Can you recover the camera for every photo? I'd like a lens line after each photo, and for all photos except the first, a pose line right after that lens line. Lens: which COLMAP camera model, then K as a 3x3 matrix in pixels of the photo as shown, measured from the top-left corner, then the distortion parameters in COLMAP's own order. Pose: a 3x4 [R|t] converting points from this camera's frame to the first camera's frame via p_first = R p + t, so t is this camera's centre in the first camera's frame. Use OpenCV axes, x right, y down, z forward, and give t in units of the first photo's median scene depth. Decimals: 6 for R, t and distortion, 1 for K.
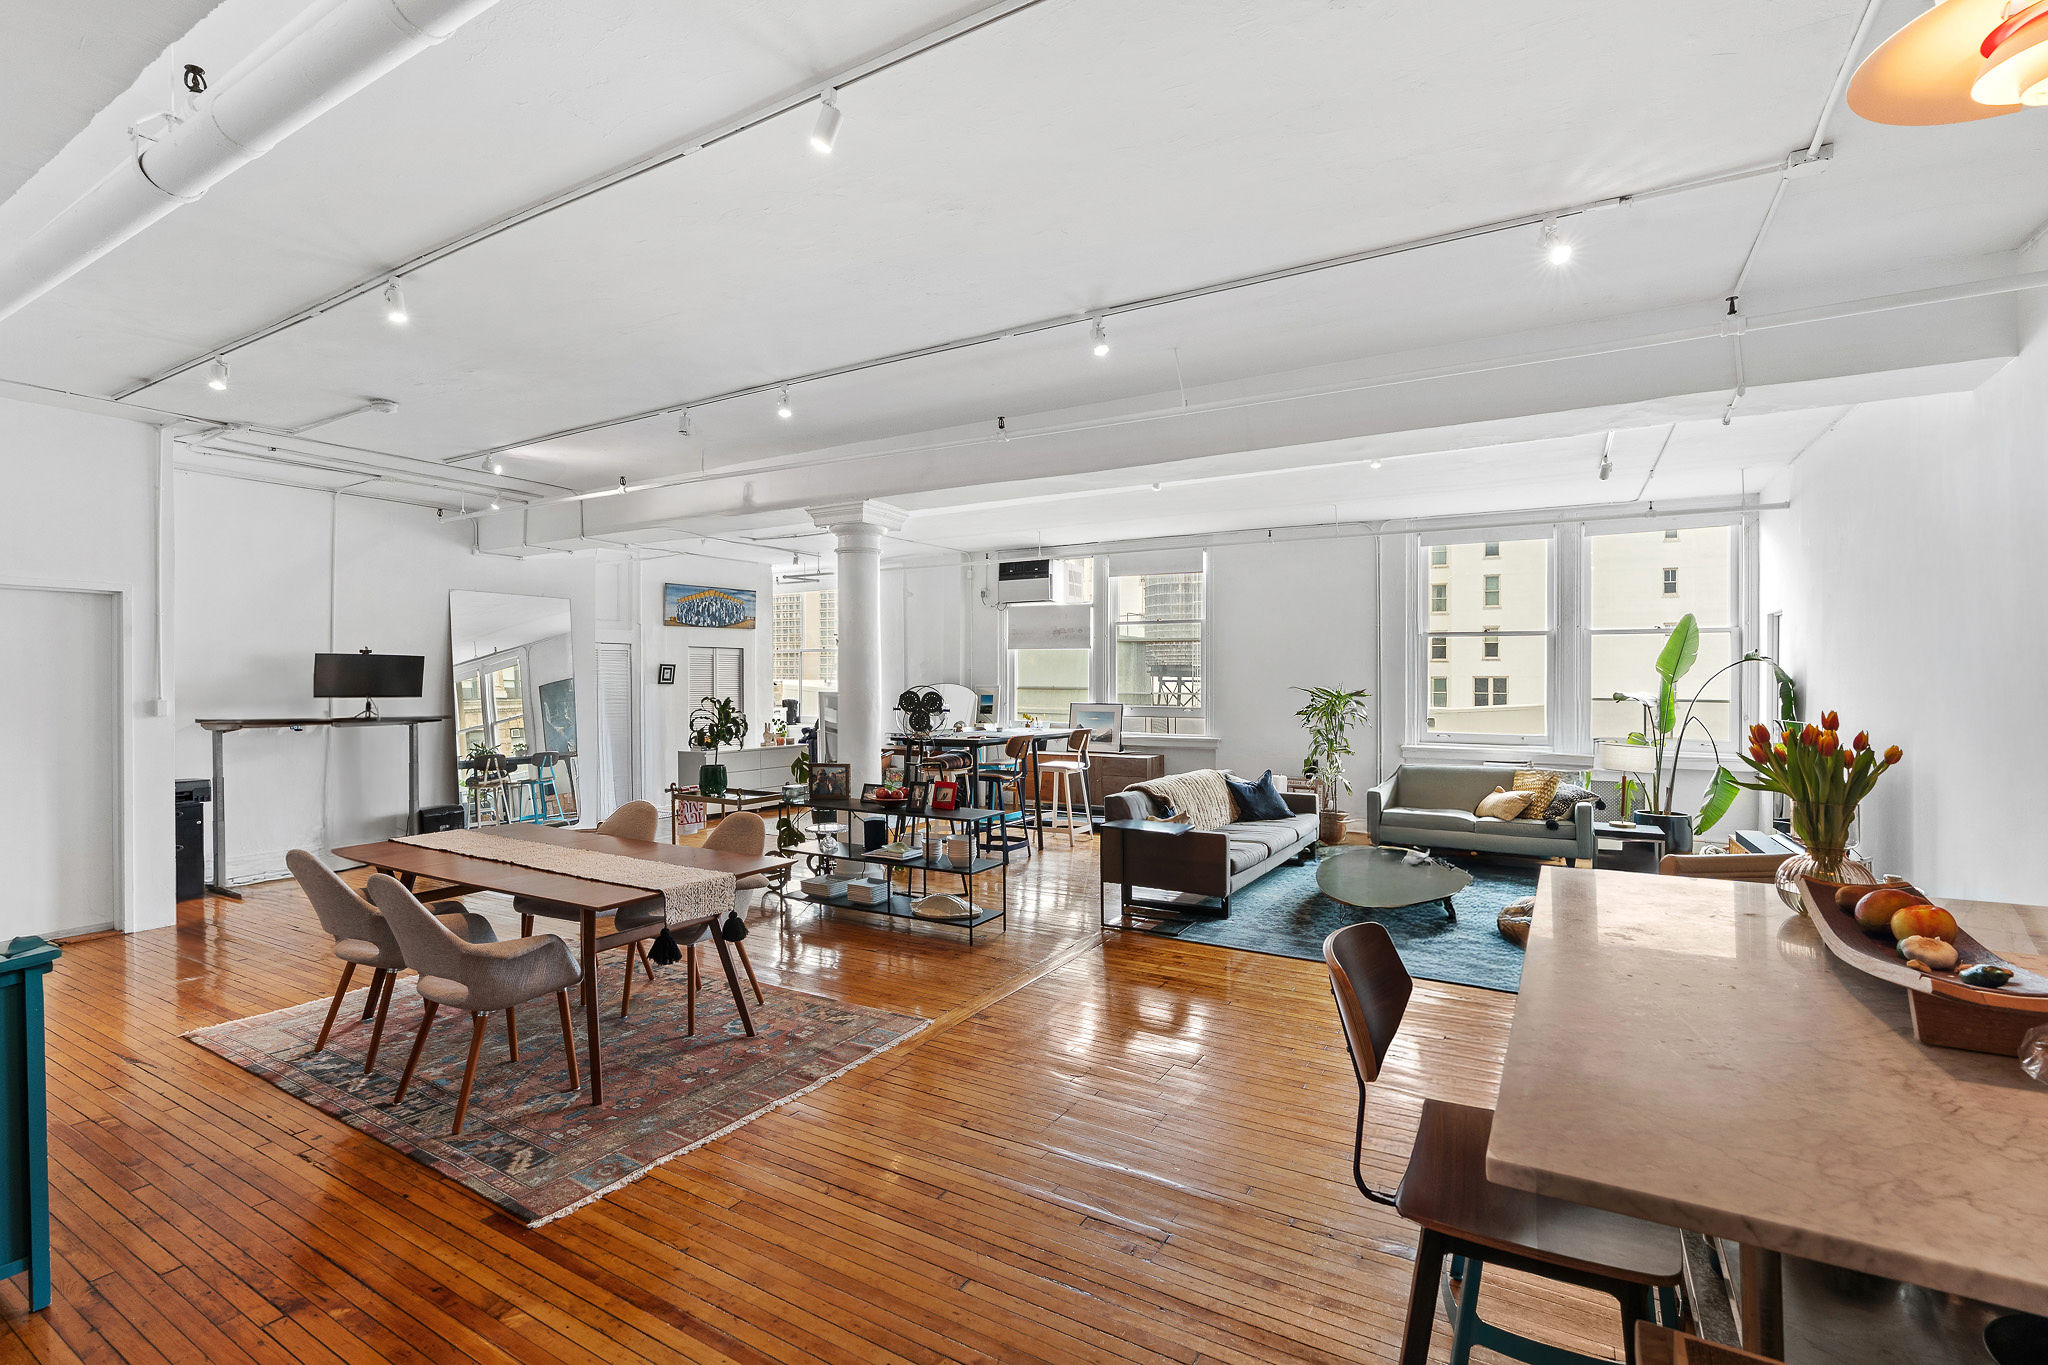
lens RADIAL K [[926.4, 0, 1024.1], [0, 926.4, 678.8], [0, 0, 1]] dist [-0.009125, 0.002881]
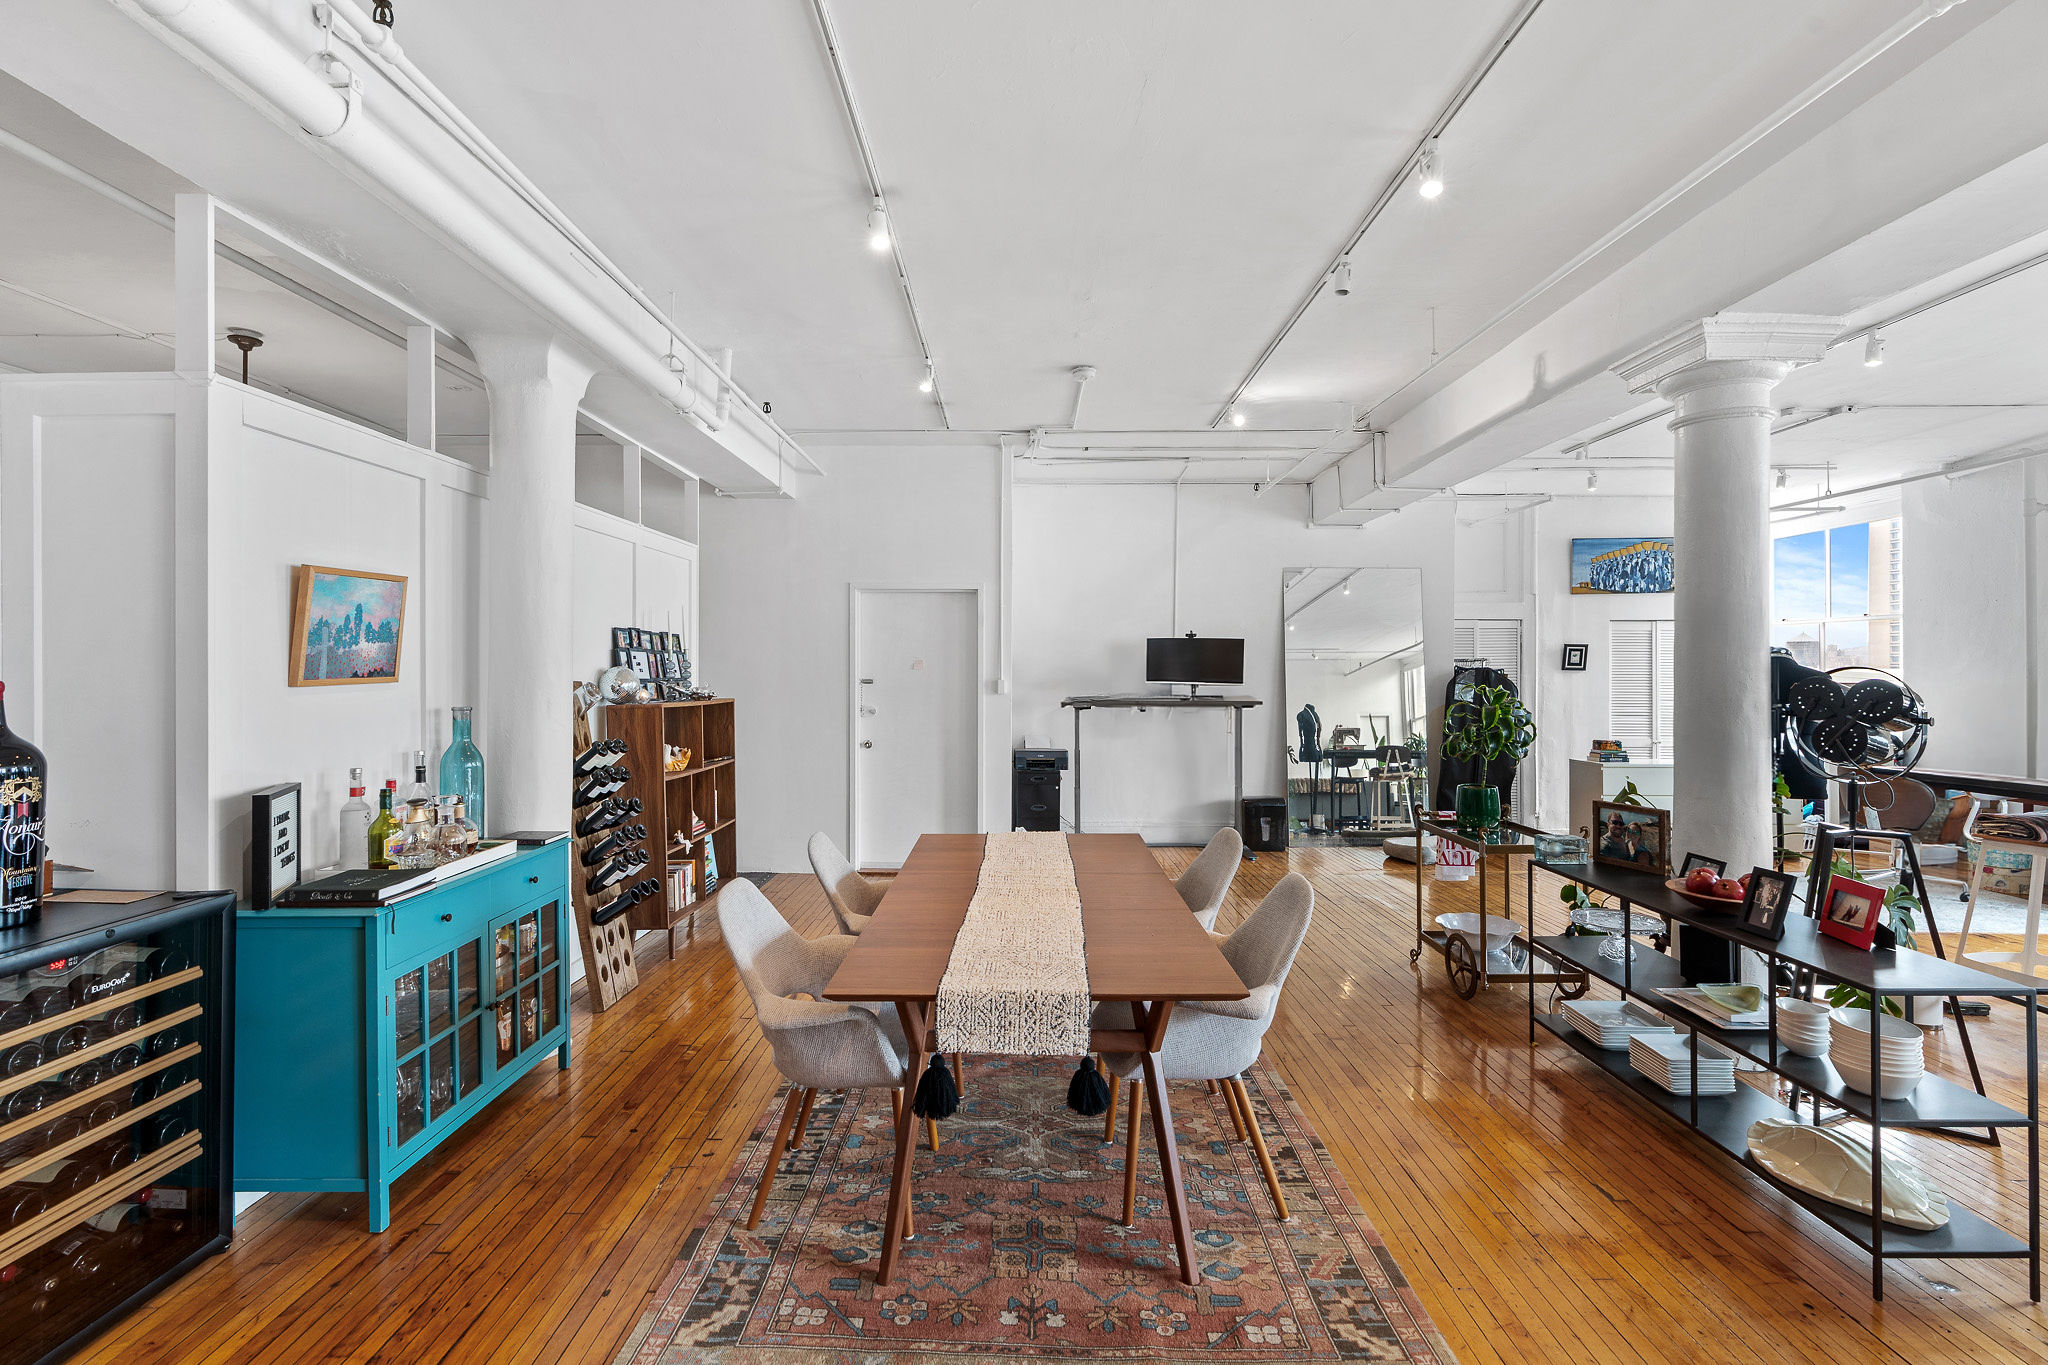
lens RADIAL K [[926.4, 0, 1026.7], [0, 926.4, 669.9], [0, 0, 1]] dist [-0.009125, 0.002881]
pose [[0.502130, 0.000189, -0.864792, 0.073644], [0.000813, 0.999999, 0.000690, 0.007247], [0.864792, -0.001049, 0.502130, 0.330189]]
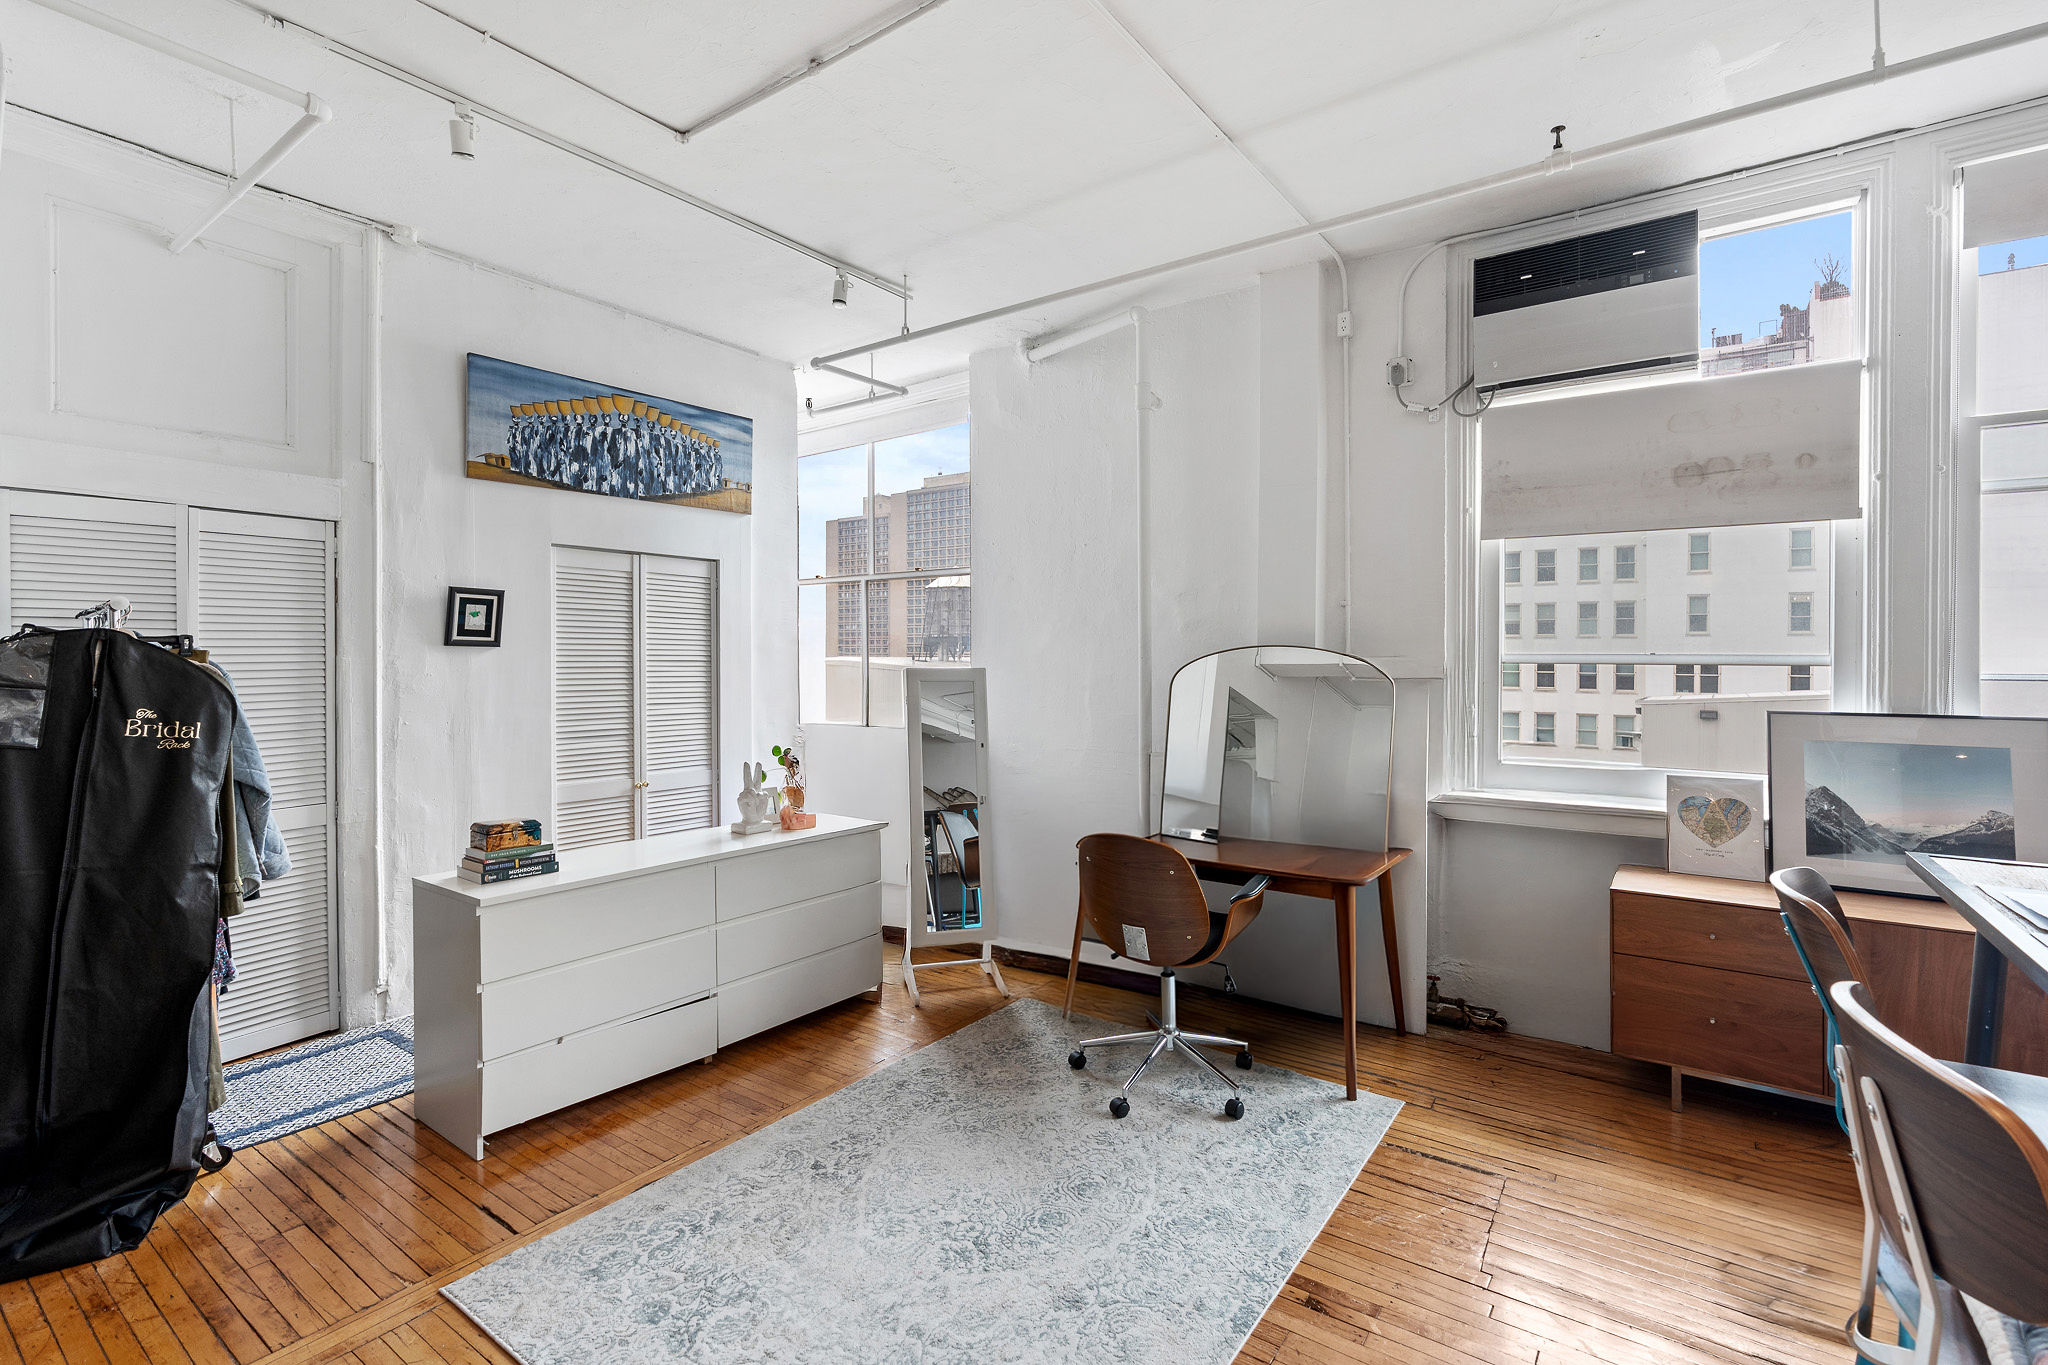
lens RADIAL K [[926.4, 0, 1026.2], [0, 926.4, 668.9], [0, 0, 1]] dist [-0.009125, 0.002881]
pose [[0.995996, 0.003438, -0.089330, -0.222905], [-0.002684, 0.999960, 0.008561, 0.016522], [0.089356, -0.008287, 0.995965, 1.009488]]
